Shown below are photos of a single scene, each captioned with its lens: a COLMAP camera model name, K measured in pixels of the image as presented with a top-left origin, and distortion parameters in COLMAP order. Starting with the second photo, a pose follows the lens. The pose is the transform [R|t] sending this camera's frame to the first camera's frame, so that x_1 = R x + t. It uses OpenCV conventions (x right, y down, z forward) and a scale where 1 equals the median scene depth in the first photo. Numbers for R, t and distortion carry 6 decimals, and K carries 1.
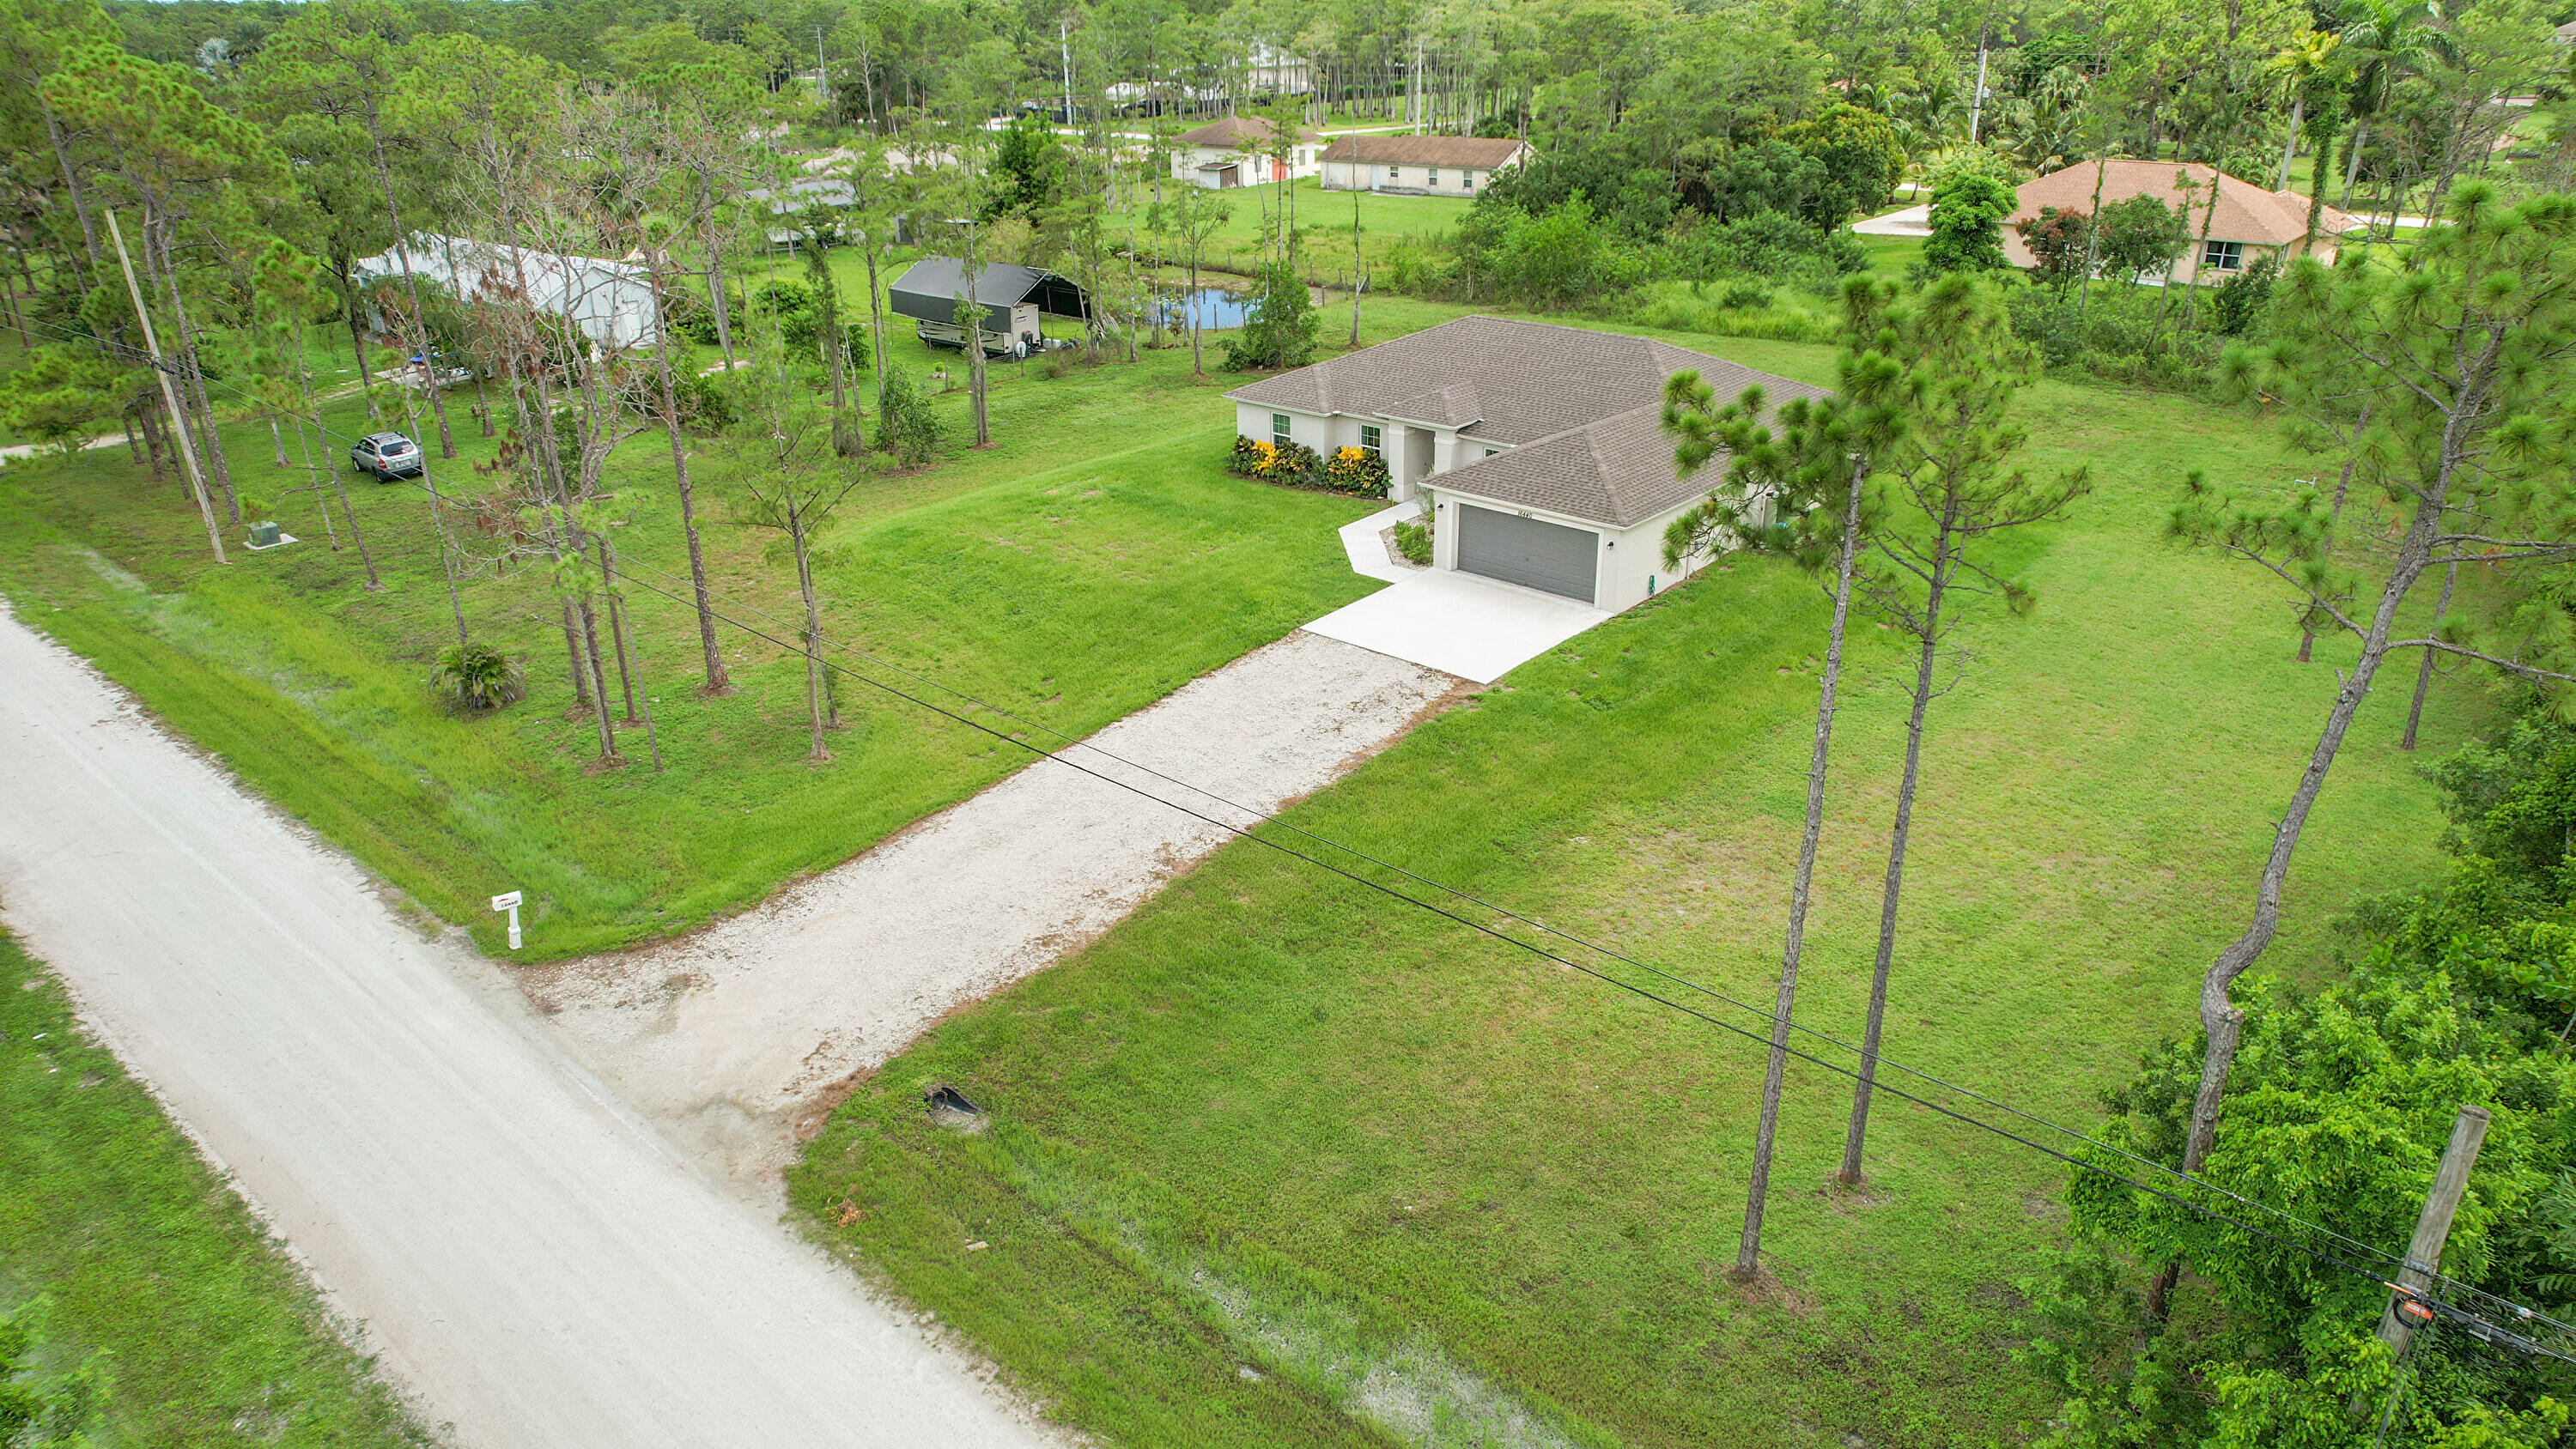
lens RADIAL K [[1649.2, 0, 1303.3], [0, 1649.2, 723.8], [0, 0, 1]] dist [-0.073482, 0.062528]
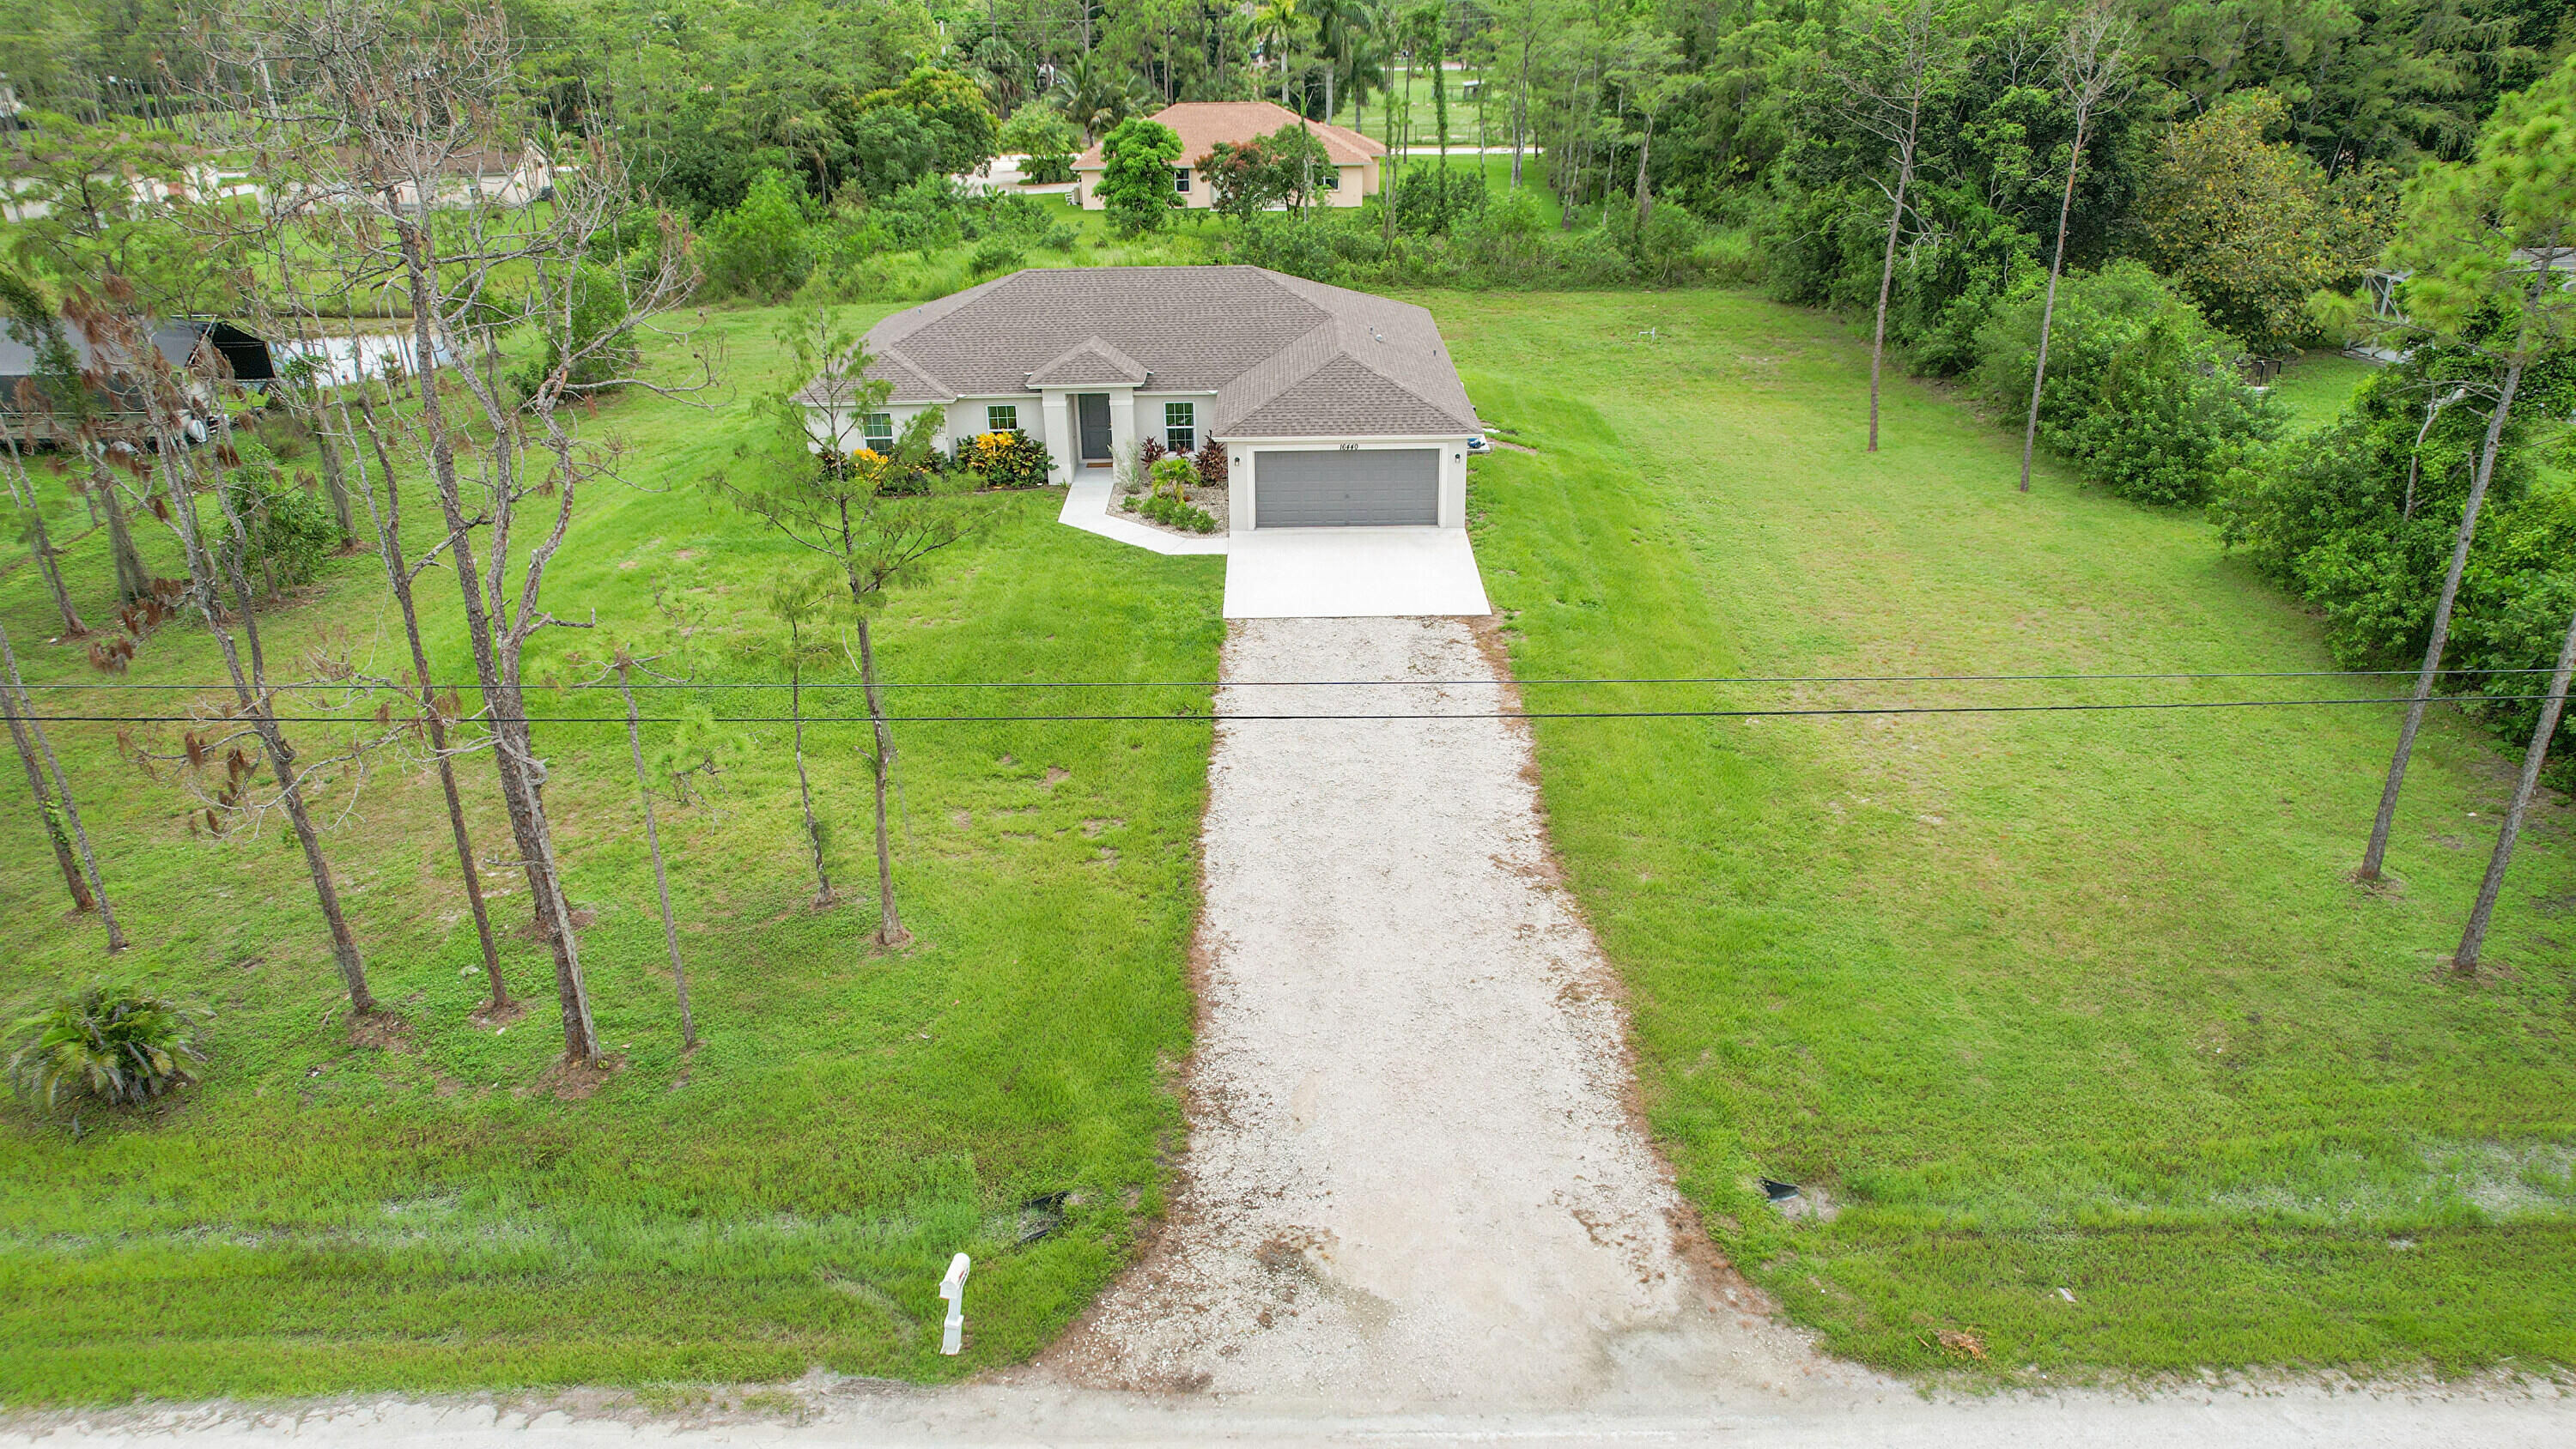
lens RADIAL K [[1649.2, 0, 1303.3], [0, 1649.2, 723.8], [0, 0, 1]] dist [-0.073482, 0.062528]
pose [[0.749725, -0.272230, 0.603161, -0.502269], [0.274924, 0.957216, 0.090300, -0.072307], [-0.601938, 0.098123, 0.792491, 0.317555]]
